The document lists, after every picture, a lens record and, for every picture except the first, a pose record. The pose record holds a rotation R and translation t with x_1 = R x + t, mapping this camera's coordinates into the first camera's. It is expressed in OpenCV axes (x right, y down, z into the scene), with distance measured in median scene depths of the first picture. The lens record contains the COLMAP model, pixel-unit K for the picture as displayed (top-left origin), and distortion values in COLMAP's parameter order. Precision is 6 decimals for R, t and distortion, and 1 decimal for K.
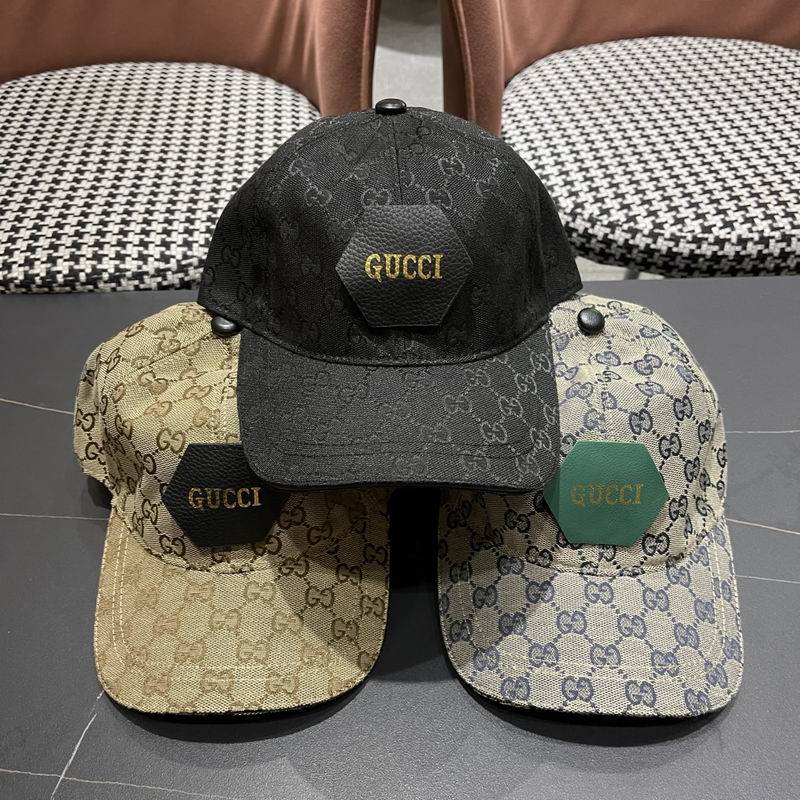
lens RADIAL K [[826.1, 0, 399.1], [0, 826.1, 401.7], [0, 0, 1]] dist [0.013206, 0.000000]
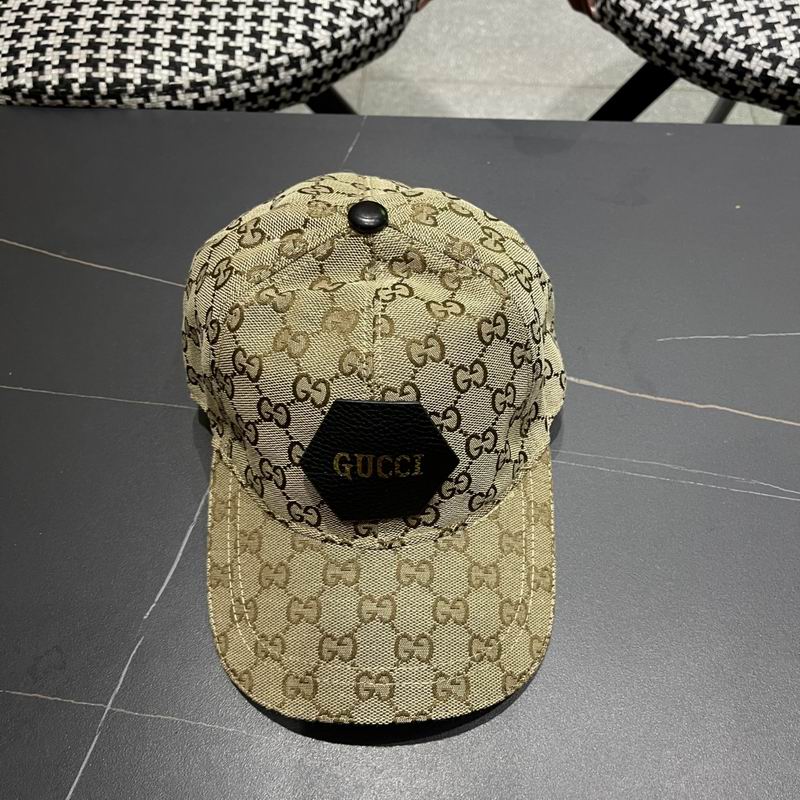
lens RADIAL K [[826.1, 0, 411.5], [0, 826.1, 415.3], [0, 0, 1]] dist [0.013206, 0.000000]
pose [[0.998561, 0.052951, -0.008512, -0.048372], [-0.049246, 0.968151, 0.245476, -0.050455], [0.021239, -0.244704, 0.969365, 0.118500]]
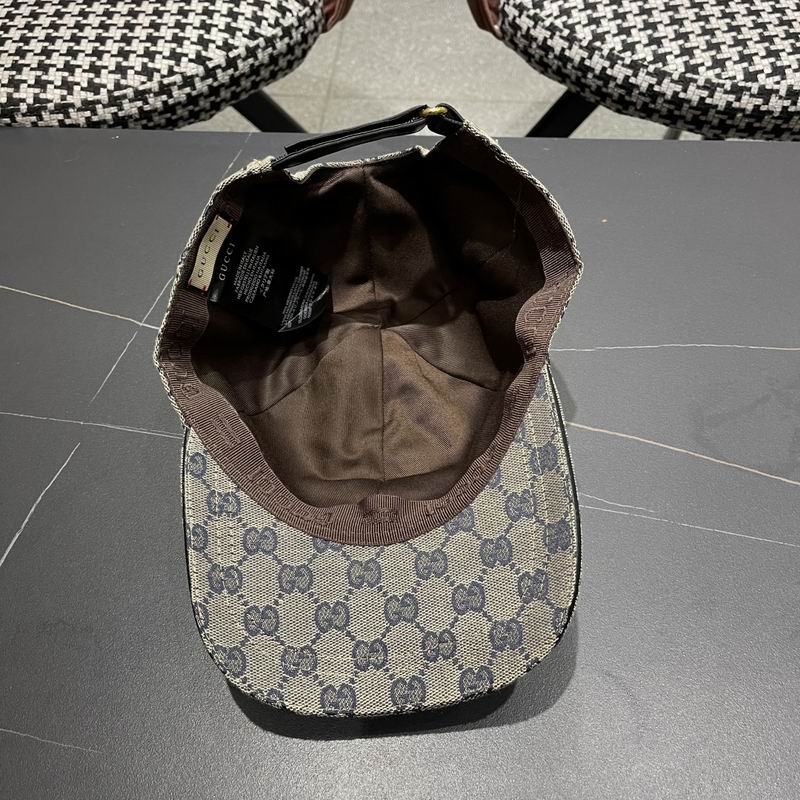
lens RADIAL K [[826.1, 0, 407.1], [0, 826.1, 409.6], [0, 0, 1]] dist [0.013206, 0.000000]
pose [[0.997353, 0.057683, -0.044274, 0.089844], [-0.046406, 0.973672, 0.223178, -0.055543], [0.055982, -0.220532, 0.973772, 0.117973]]
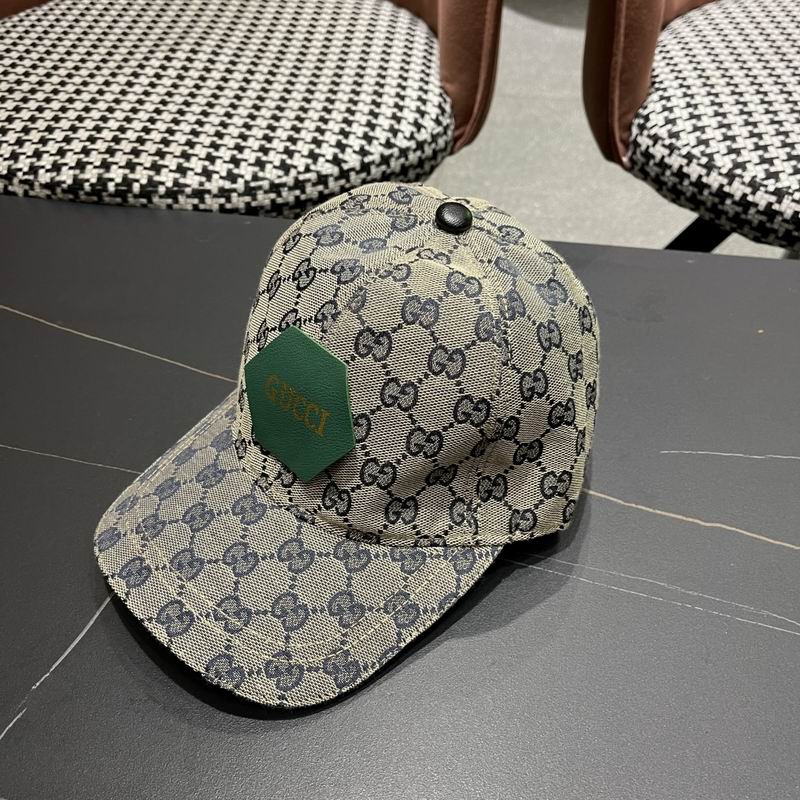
lens RADIAL K [[826.1, 0, 395.8], [0, 826.1, 413.1], [0, 0, 1]] dist [0.013206, 0.000000]
pose [[0.984259, 0.130727, -0.118927, 0.016990], [-0.128437, 0.991357, 0.026757, 0.023249], [0.121397, -0.011062, 0.992542, 0.164252]]
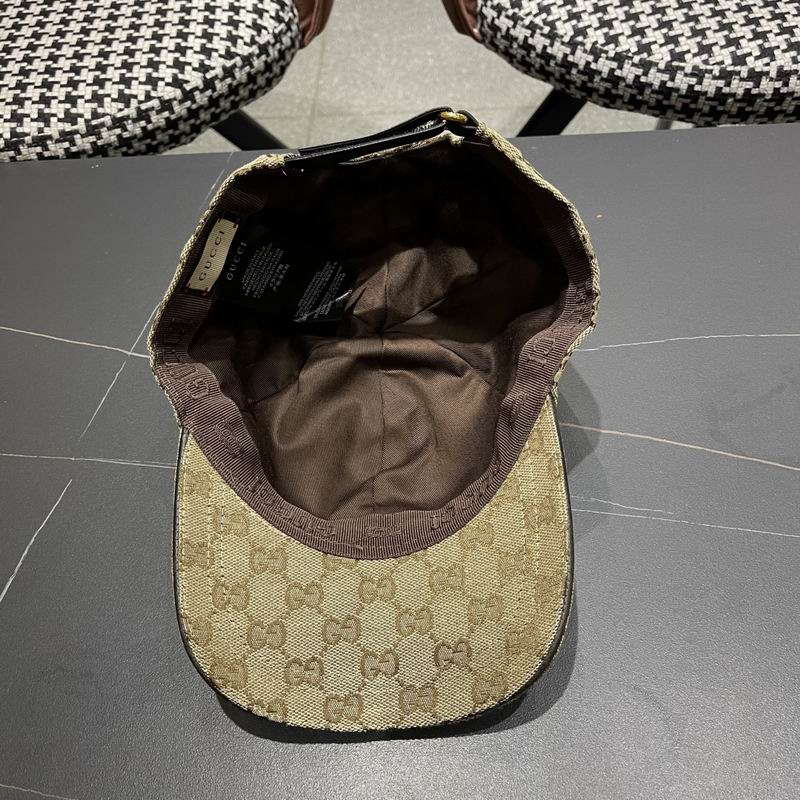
lens RADIAL K [[826.1, 0, 404.4], [0, 826.1, 407.6], [0, 0, 1]] dist [0.013206, 0.000000]
pose [[0.998388, -0.008091, -0.056170, 0.093425], [0.019322, 0.979113, 0.202394, -0.049246], [0.053359, -0.203154, 0.977692, 0.140491]]
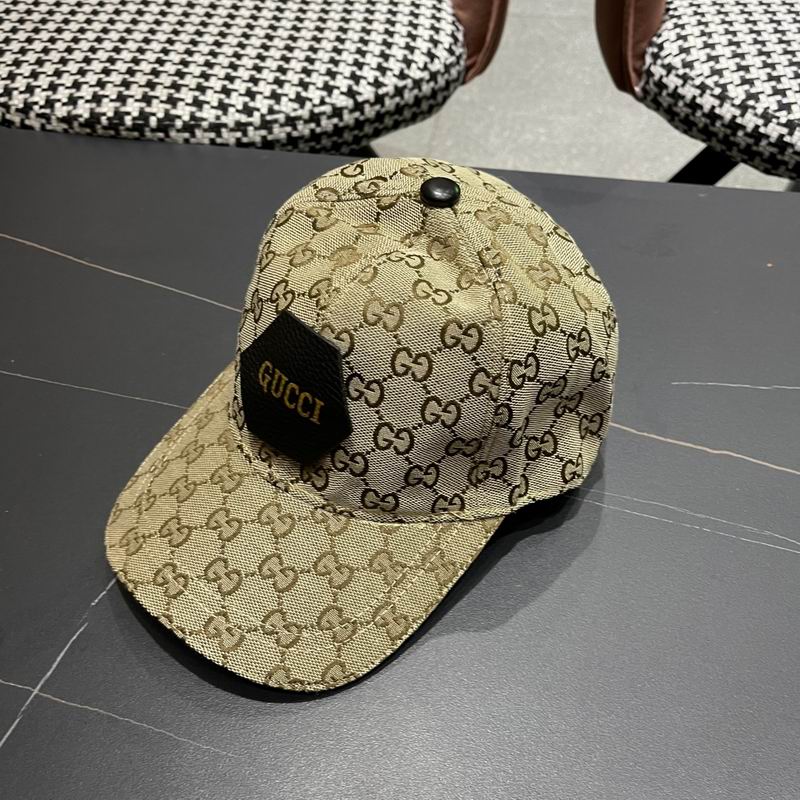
lens RADIAL K [[826.1, 0, 394.8], [0, 826.1, 408.3], [0, 0, 1]] dist [0.013206, 0.000000]
pose [[0.985237, 0.135542, -0.104581, -0.000500], [-0.124248, 0.986370, 0.107872, 0.019756], [0.117776, -0.093286, 0.988649, 0.134694]]
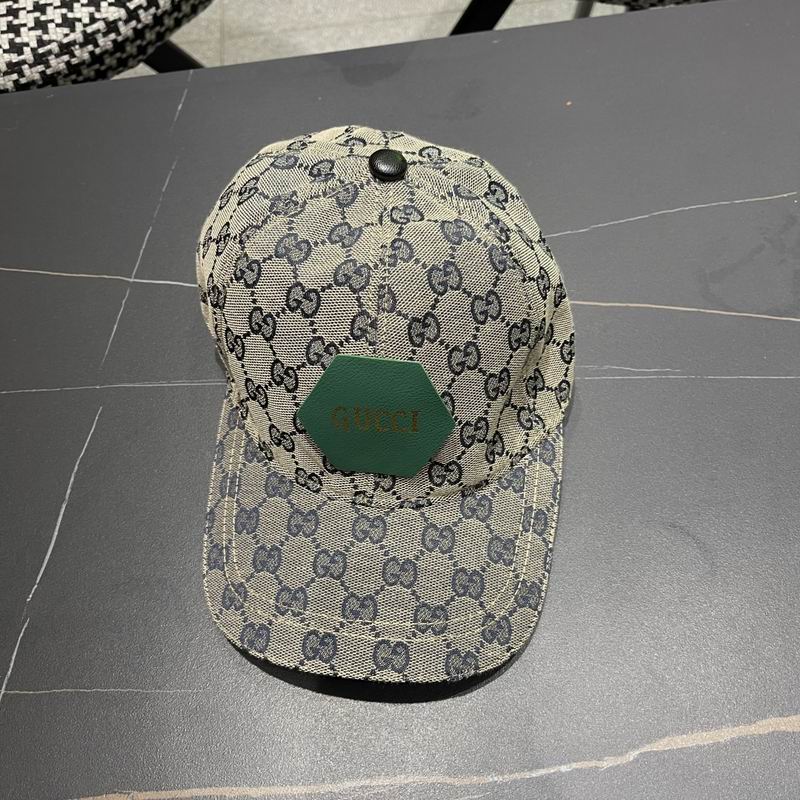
lens RADIAL K [[826.1, 0, 395.8], [0, 826.1, 412.9], [0, 0, 1]] dist [0.013206, 0.000000]
pose [[0.992743, -0.117071, 0.027474, 0.017877], [0.103990, 0.950516, 0.292755, -0.033297], [-0.060387, -0.287774, 0.955793, 0.106451]]
